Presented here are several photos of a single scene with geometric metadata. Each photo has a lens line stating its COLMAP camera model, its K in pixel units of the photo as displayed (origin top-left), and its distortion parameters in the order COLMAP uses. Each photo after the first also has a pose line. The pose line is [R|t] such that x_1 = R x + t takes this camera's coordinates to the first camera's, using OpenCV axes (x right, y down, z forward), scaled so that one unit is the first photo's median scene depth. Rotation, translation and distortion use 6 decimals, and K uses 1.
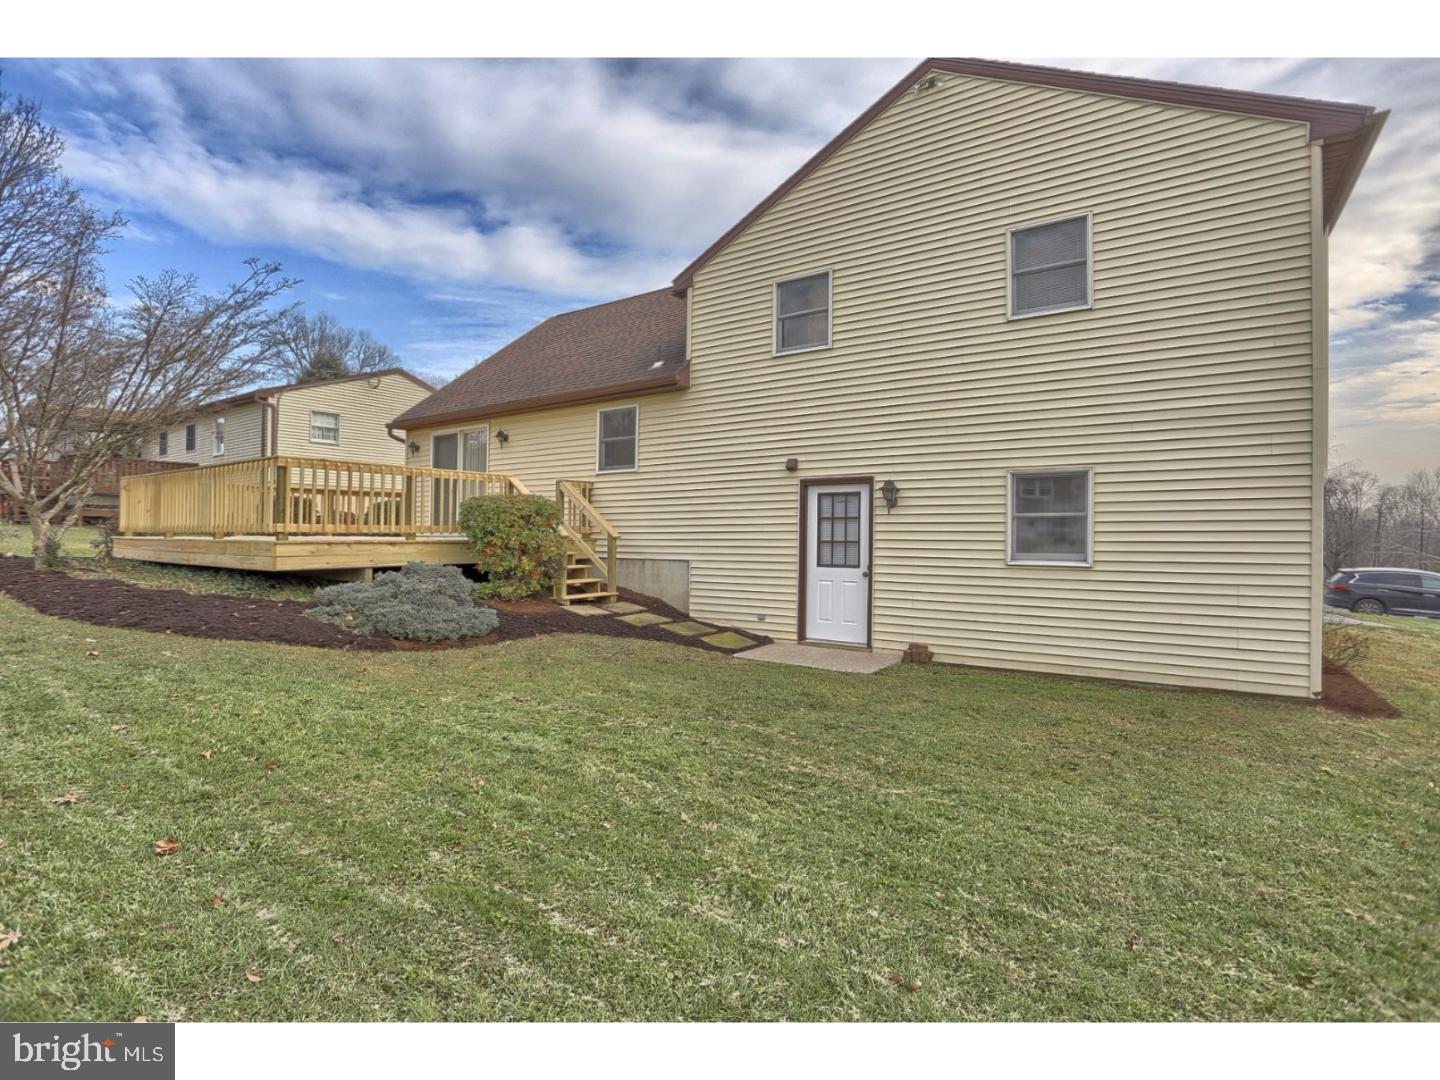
lens RADIAL K [[703.8, 0, 720.6], [0, 703.8, 540.4], [0, 0, 1]] dist [-0.047354, 0.010124]
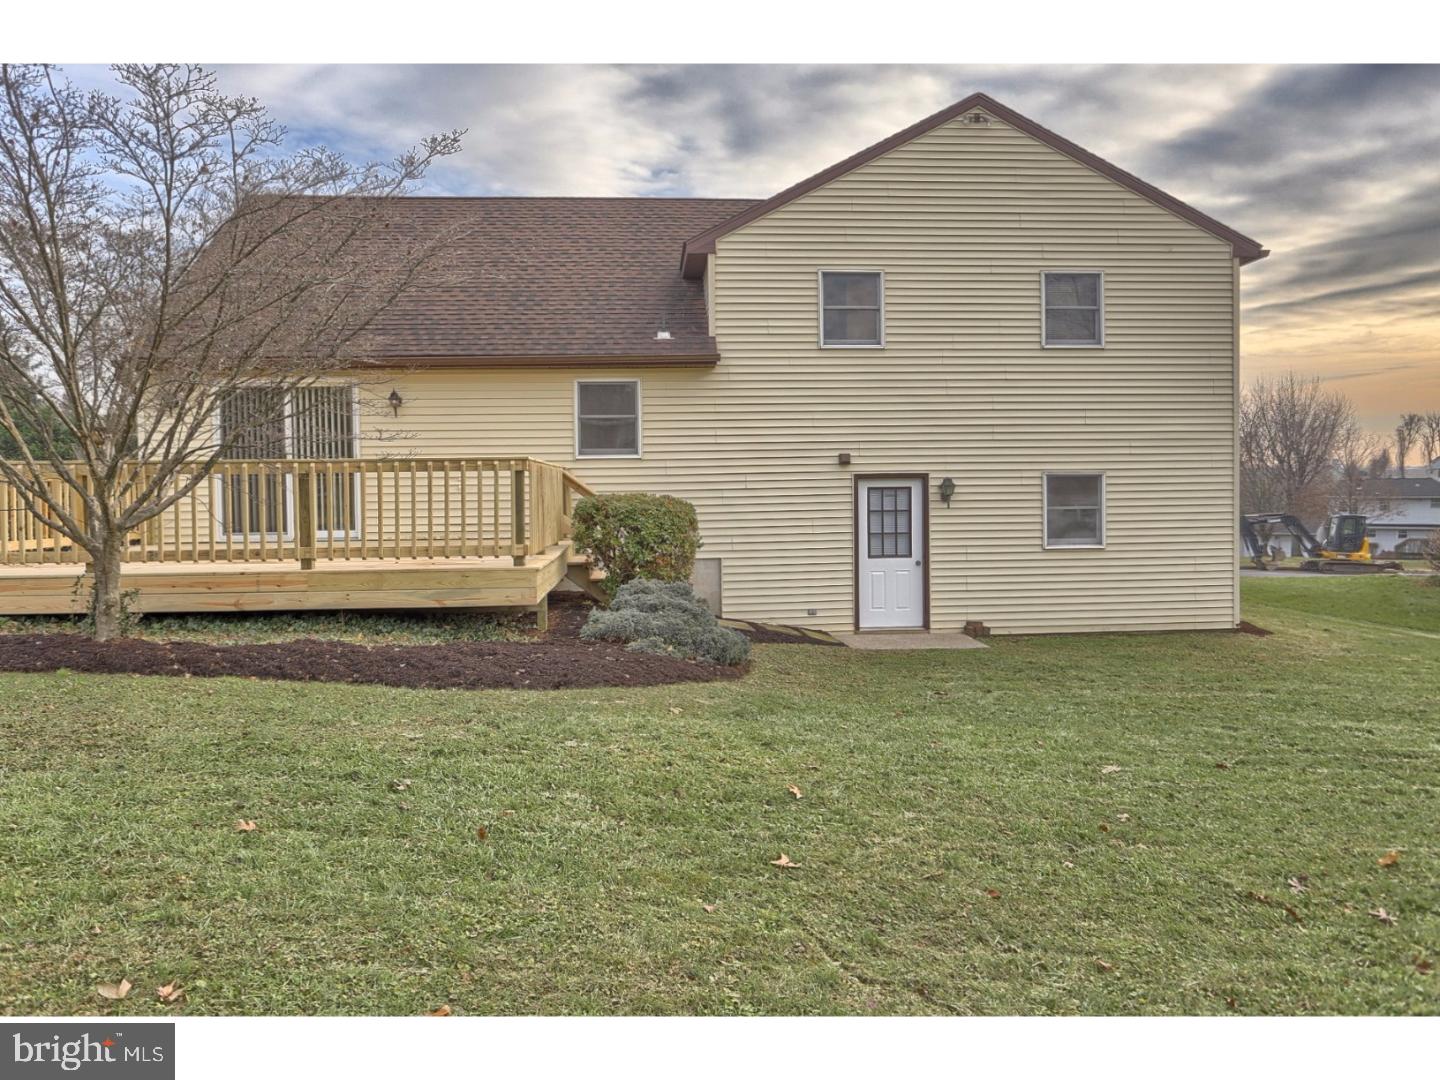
lens RADIAL K [[973.7, 0, 721.8], [0, 973.7, 538.3], [0, 0, 1]] dist [0.010791, 0.000605]
pose [[0.778484, -0.043261, 0.626172, -0.952408], [0.019906, 0.998822, 0.044258, -0.061121], [-0.627348, -0.021989, 0.778428, 0.015273]]
